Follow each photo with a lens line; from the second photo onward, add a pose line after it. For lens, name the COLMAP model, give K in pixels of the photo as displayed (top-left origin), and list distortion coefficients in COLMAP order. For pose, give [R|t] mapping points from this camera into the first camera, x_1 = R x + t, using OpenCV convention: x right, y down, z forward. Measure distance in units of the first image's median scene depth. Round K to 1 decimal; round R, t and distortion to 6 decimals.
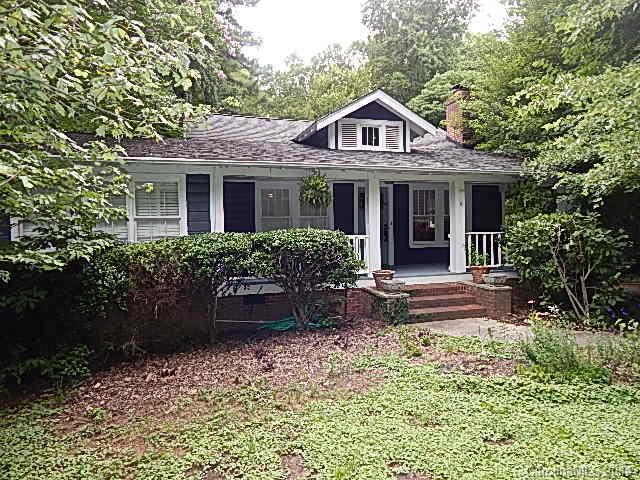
lens RADIAL K [[421.9, 0, 321.6], [0, 421.9, 237.3], [0, 0, 1]] dist [-0.006487, -0.008872]
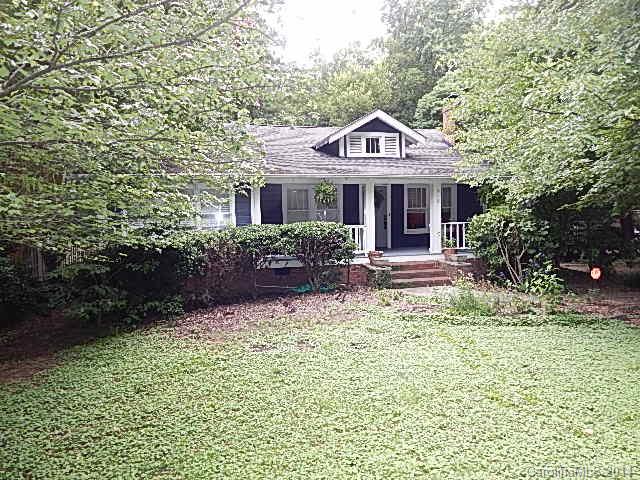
lens RADIAL K [[421.9, 0, 319.7], [0, 421.9, 241.4], [0, 0, 1]] dist [-0.006487, -0.008872]
pose [[0.997847, 0.001452, -0.065571, 0.053225], [0.001639, 0.998890, 0.047068, -0.017445], [0.065567, -0.047074, 0.996737, -0.364375]]
